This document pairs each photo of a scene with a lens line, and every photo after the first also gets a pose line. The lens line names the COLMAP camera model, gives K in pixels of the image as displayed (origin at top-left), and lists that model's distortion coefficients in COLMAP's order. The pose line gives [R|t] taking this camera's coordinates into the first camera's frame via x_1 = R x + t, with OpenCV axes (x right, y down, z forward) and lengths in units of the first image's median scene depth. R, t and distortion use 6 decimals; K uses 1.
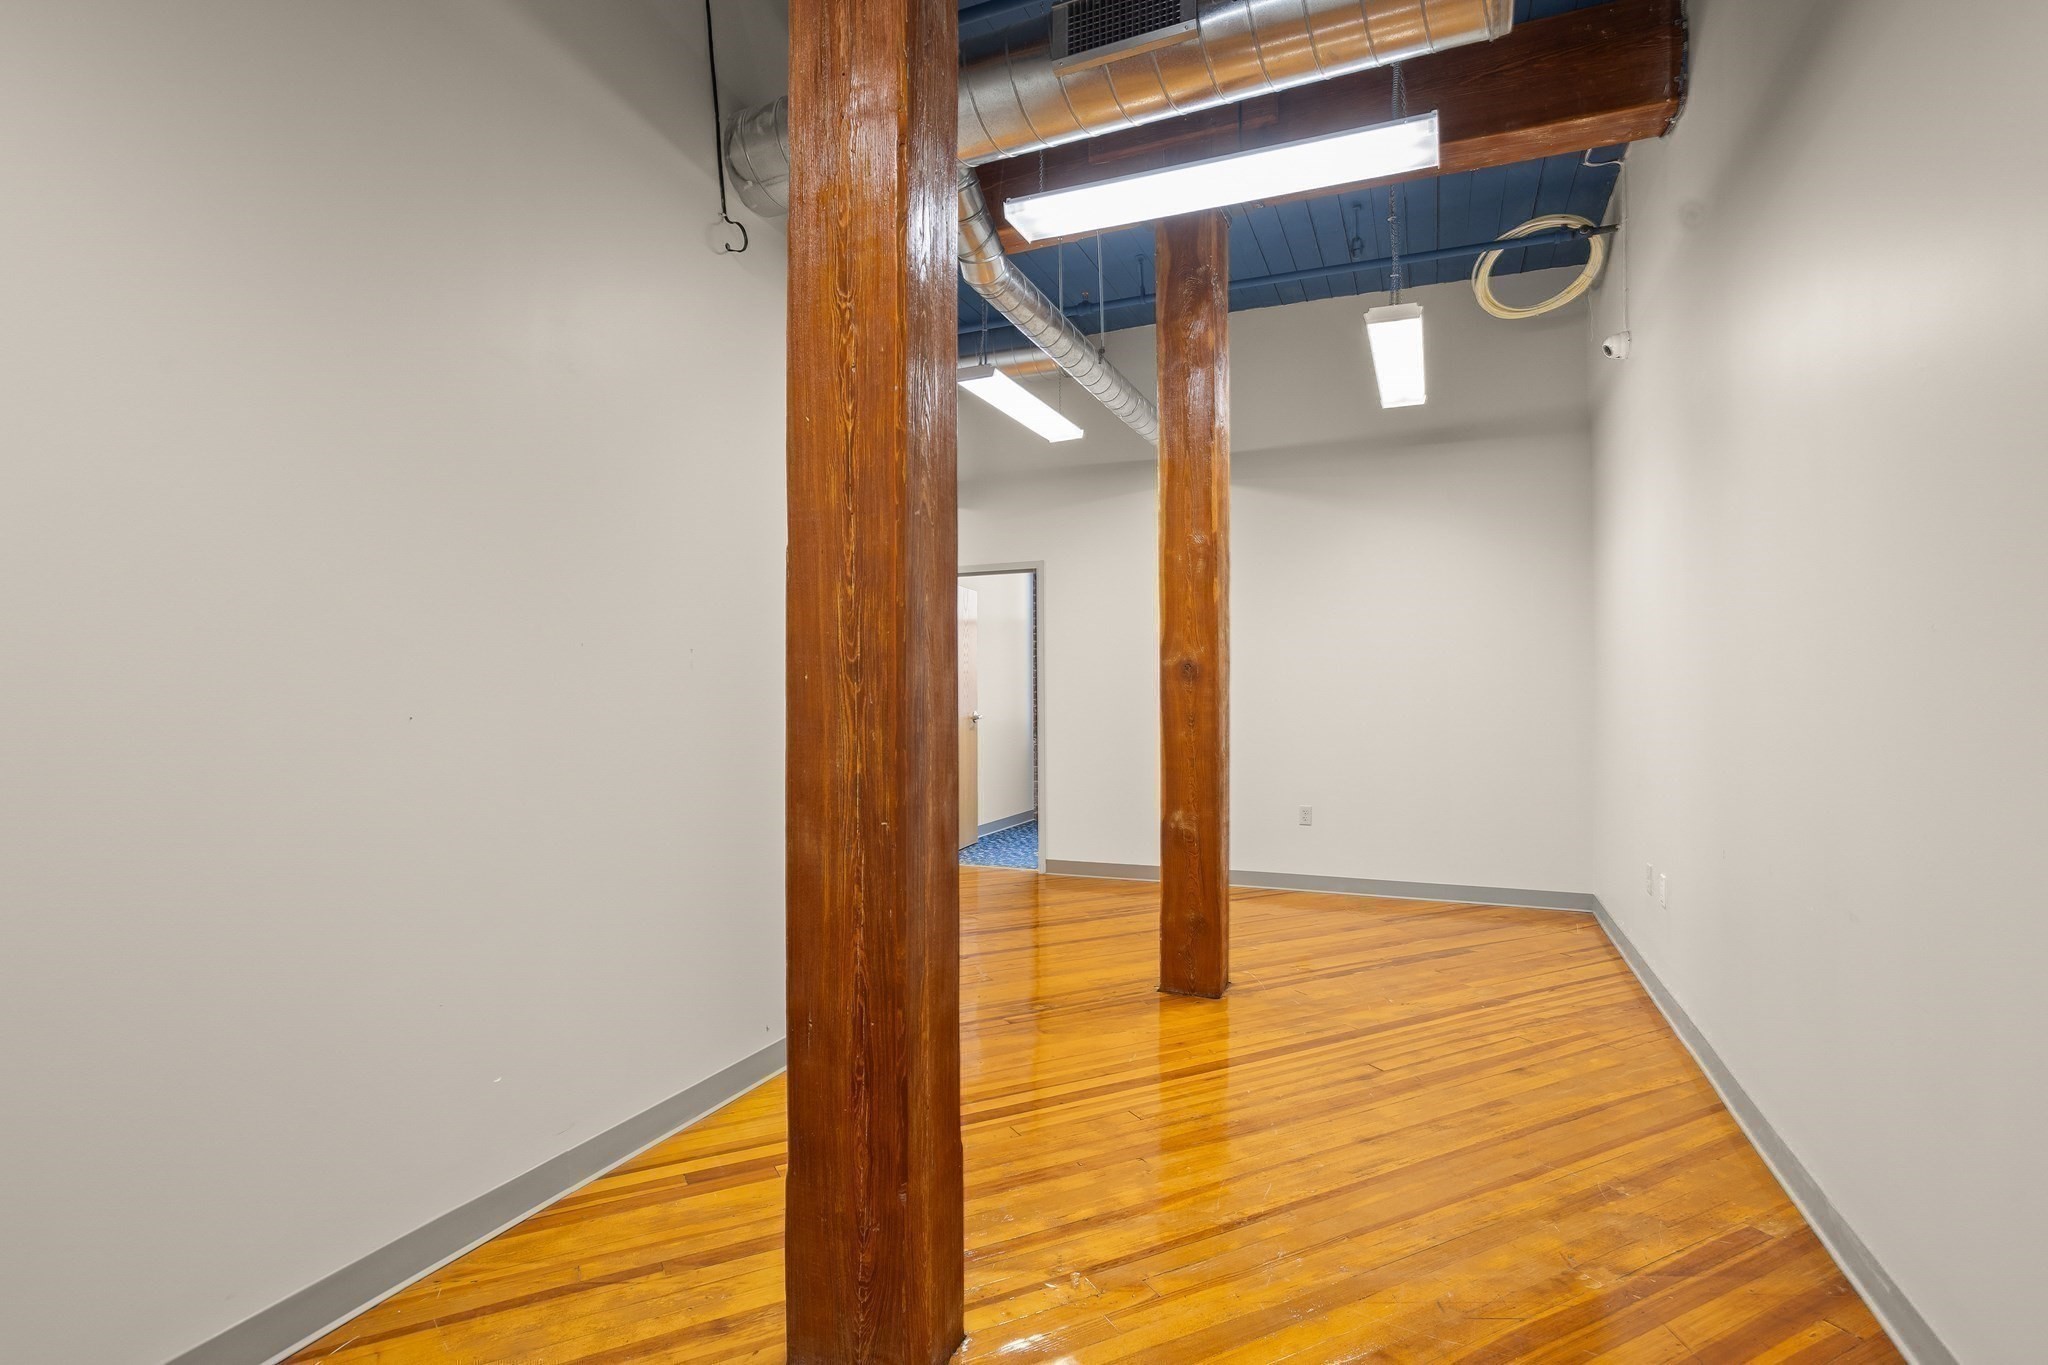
lens RADIAL K [[1002.1, 0, 1021.7], [0, 1002.1, 696.0], [0, 0, 1]] dist [-0.042324, 0.027343]
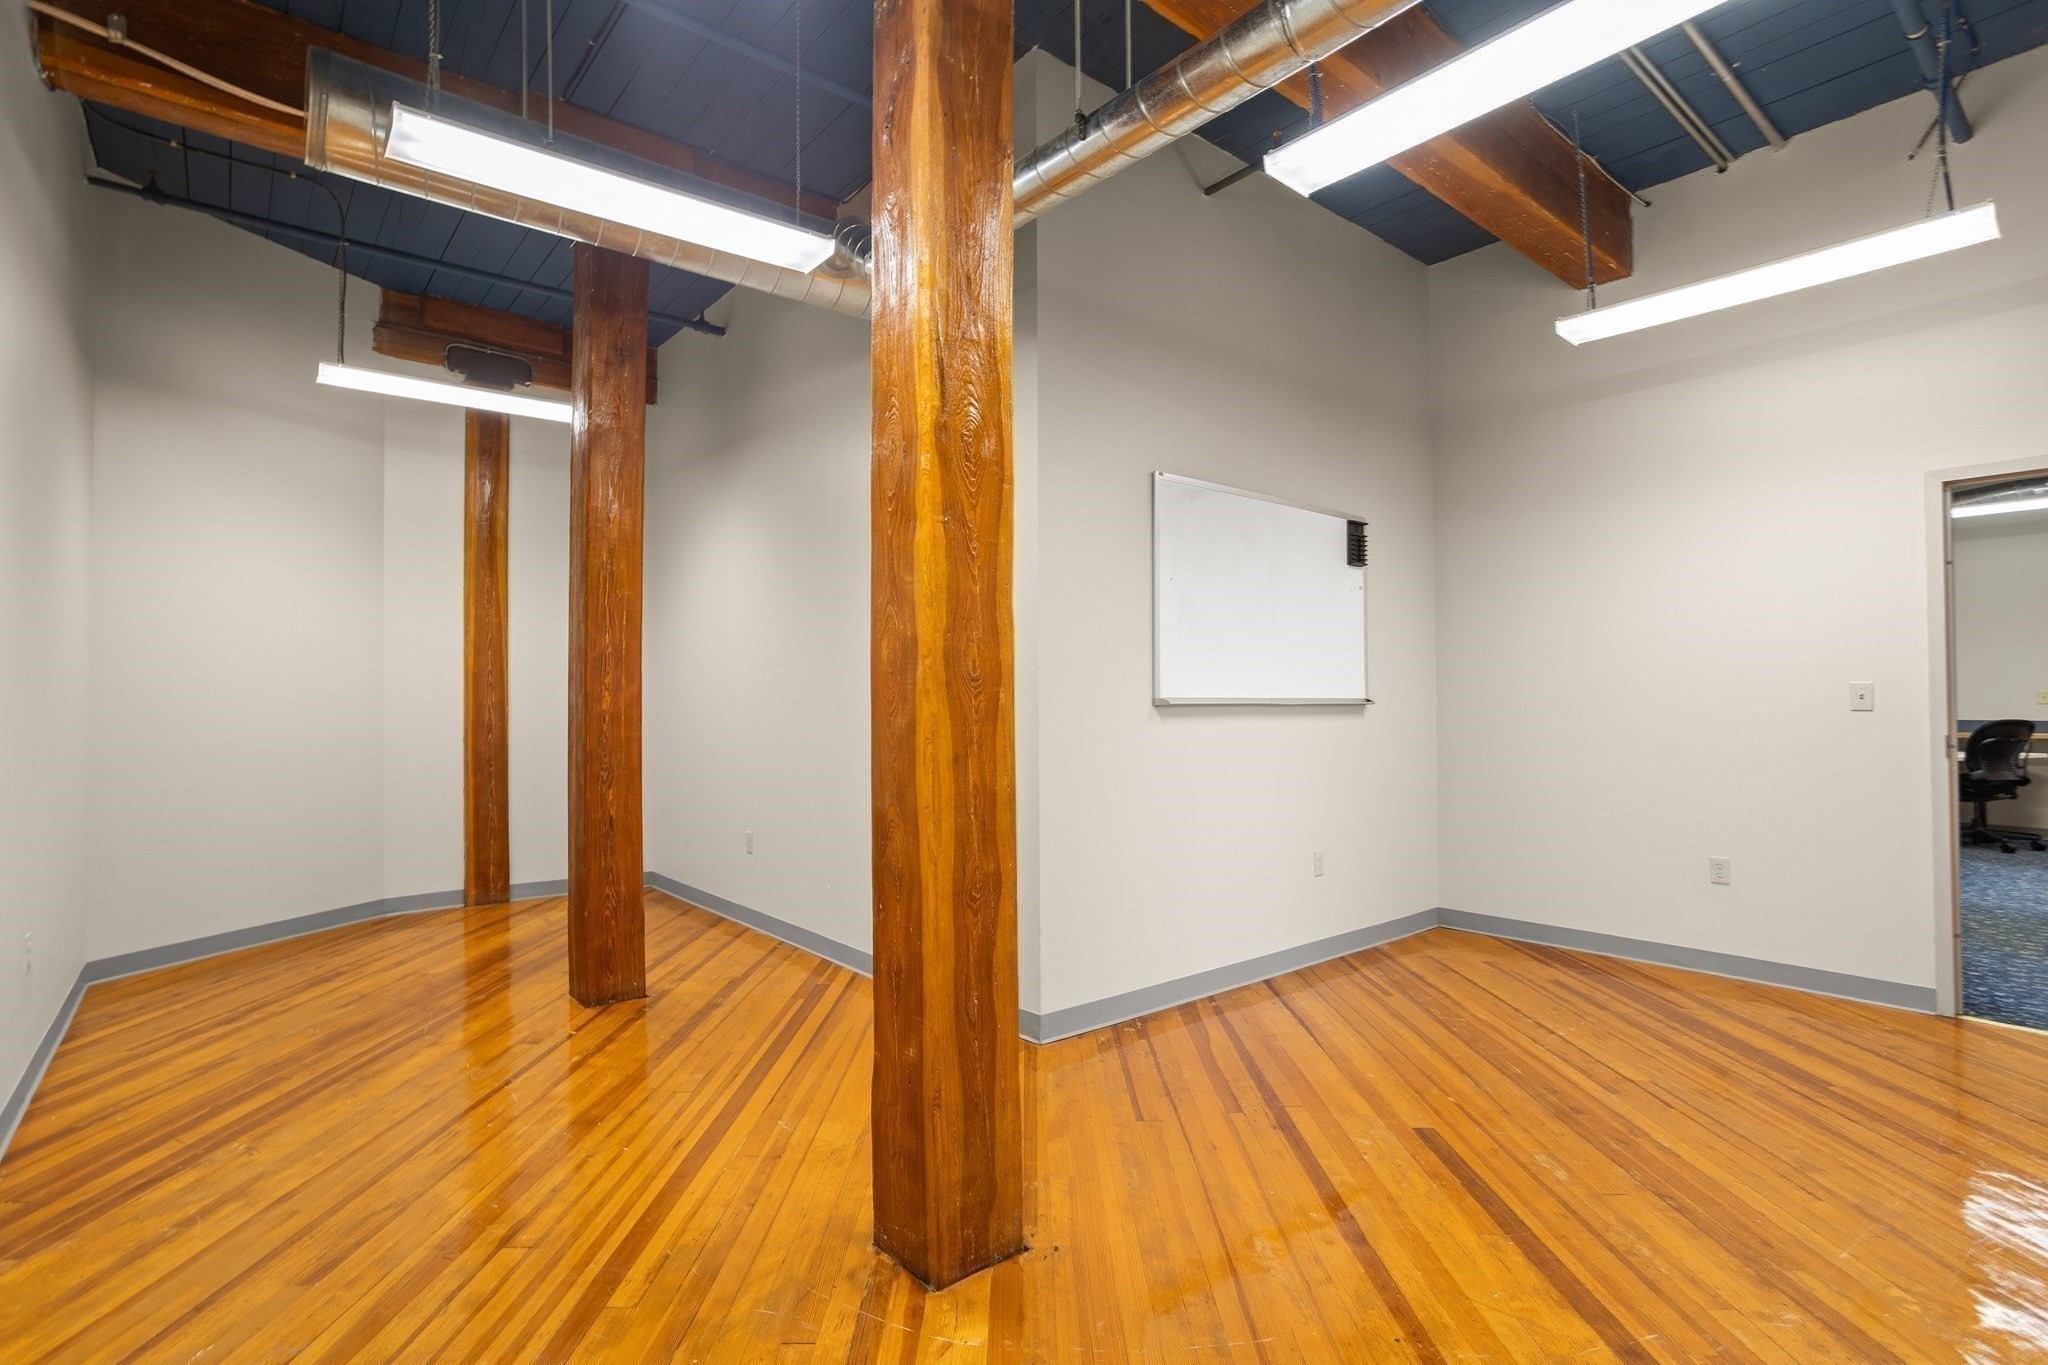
lens RADIAL K [[1002.1, 0, 1021.7], [0, 1002.1, 696.0], [0, 0, 1]] dist [-0.042324, 0.027343]
pose [[-0.474818, -0.001747, -0.880082, 0.766363], [0.012686, 0.999881, -0.008829, -0.001228], [0.879993, -0.015357, -0.474739, 1.579098]]
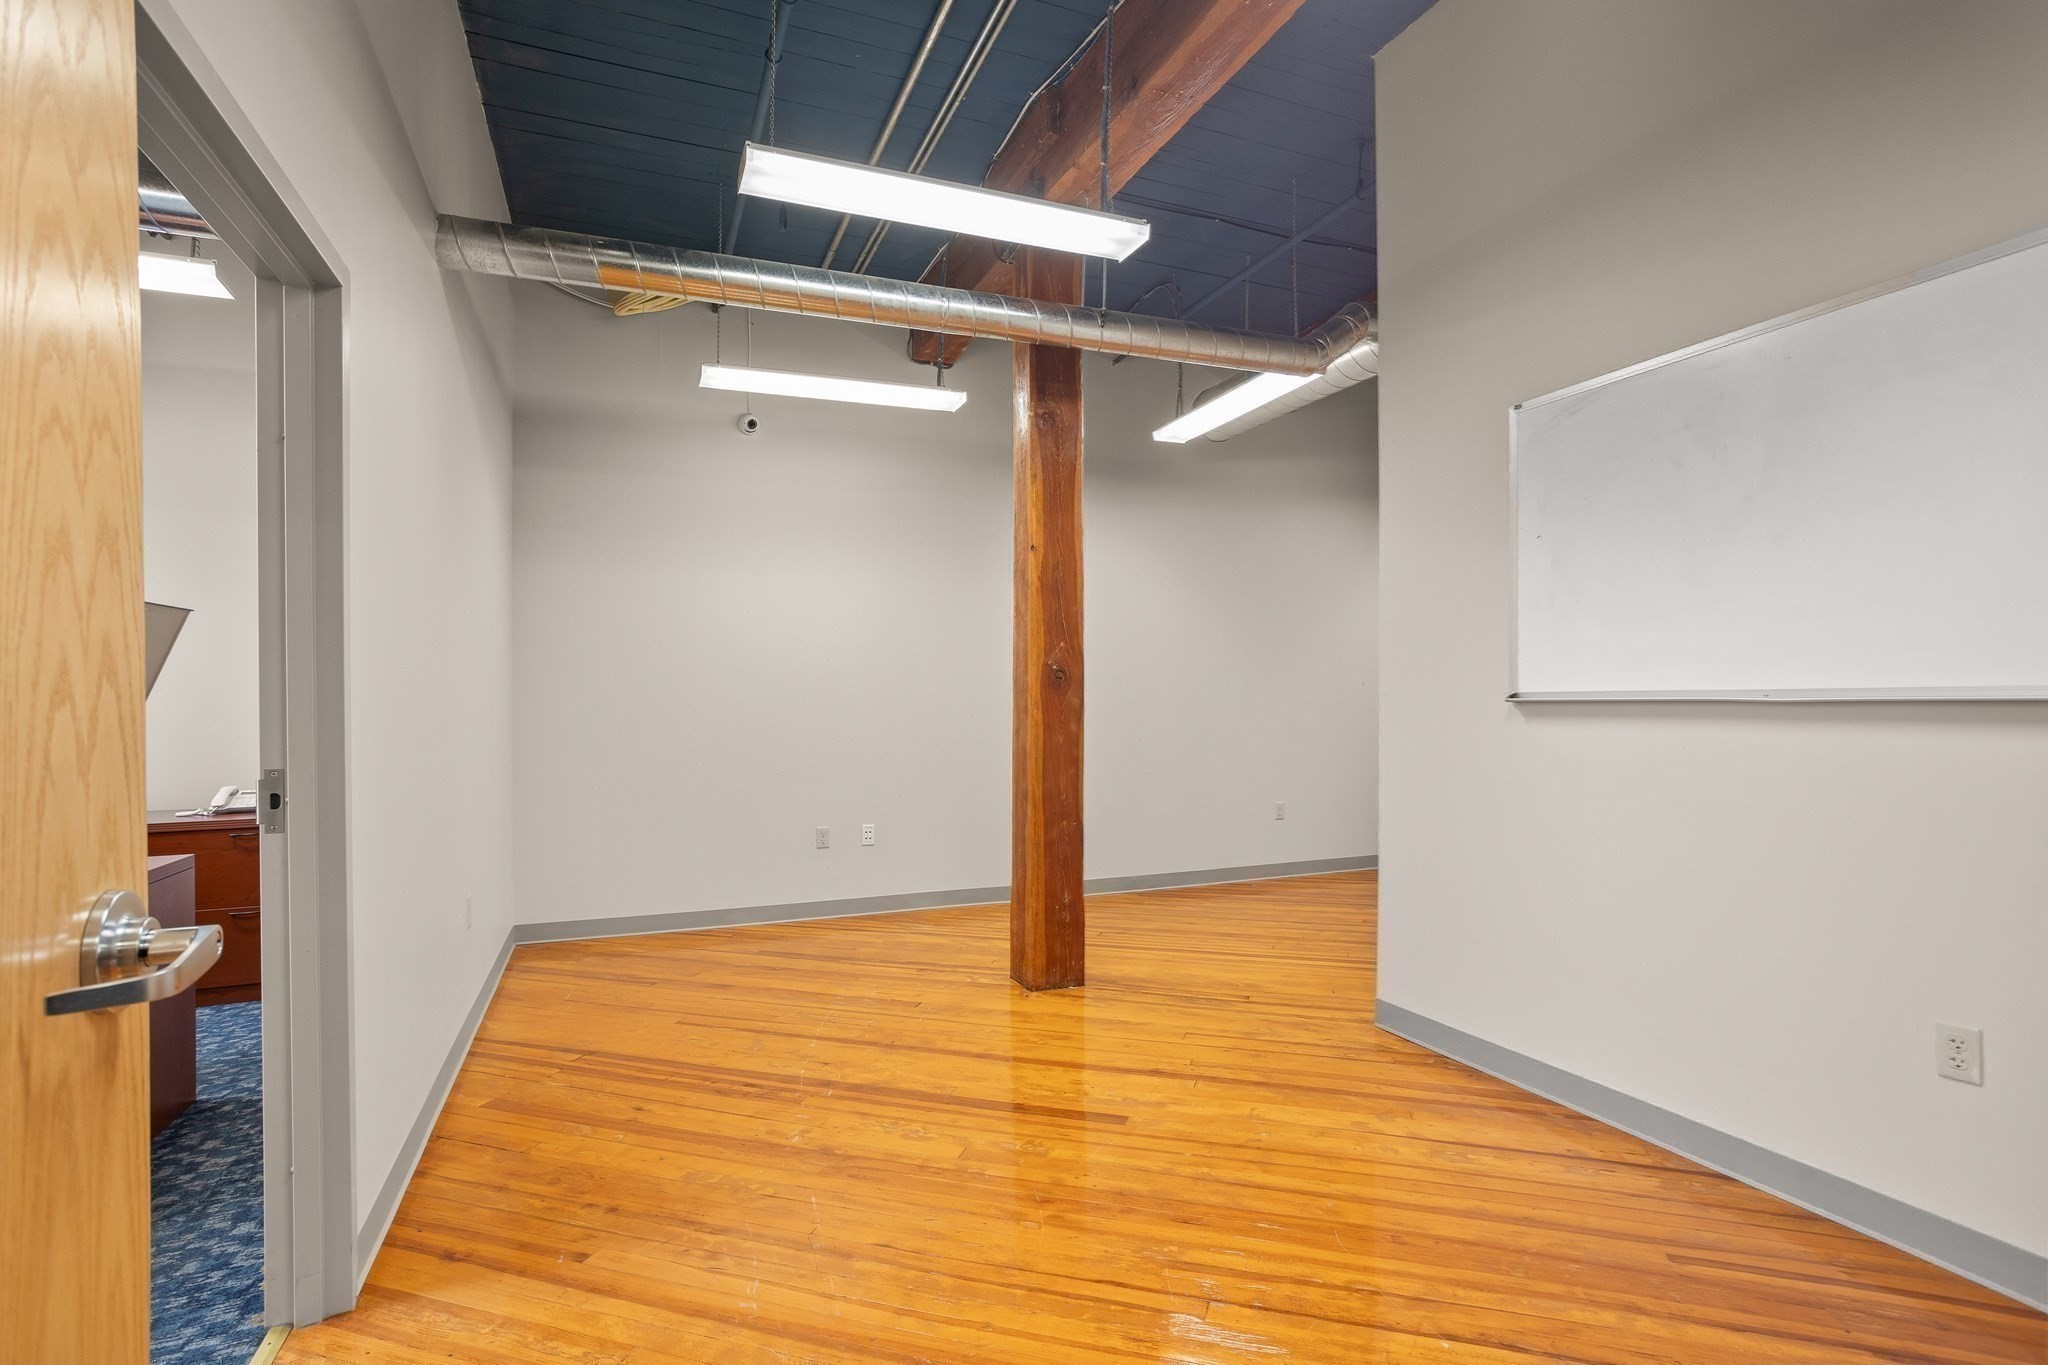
lens RADIAL K [[1002.1, 0, 1021.7], [0, 1002.1, 696.0], [0, 0, 1]] dist [-0.042324, 0.027343]
pose [[-0.687112, 0.017198, 0.726348, -0.742214], [0.009549, 0.999847, -0.014640, 0.004961], [-0.726489, -0.003124, -0.687171, 2.148207]]
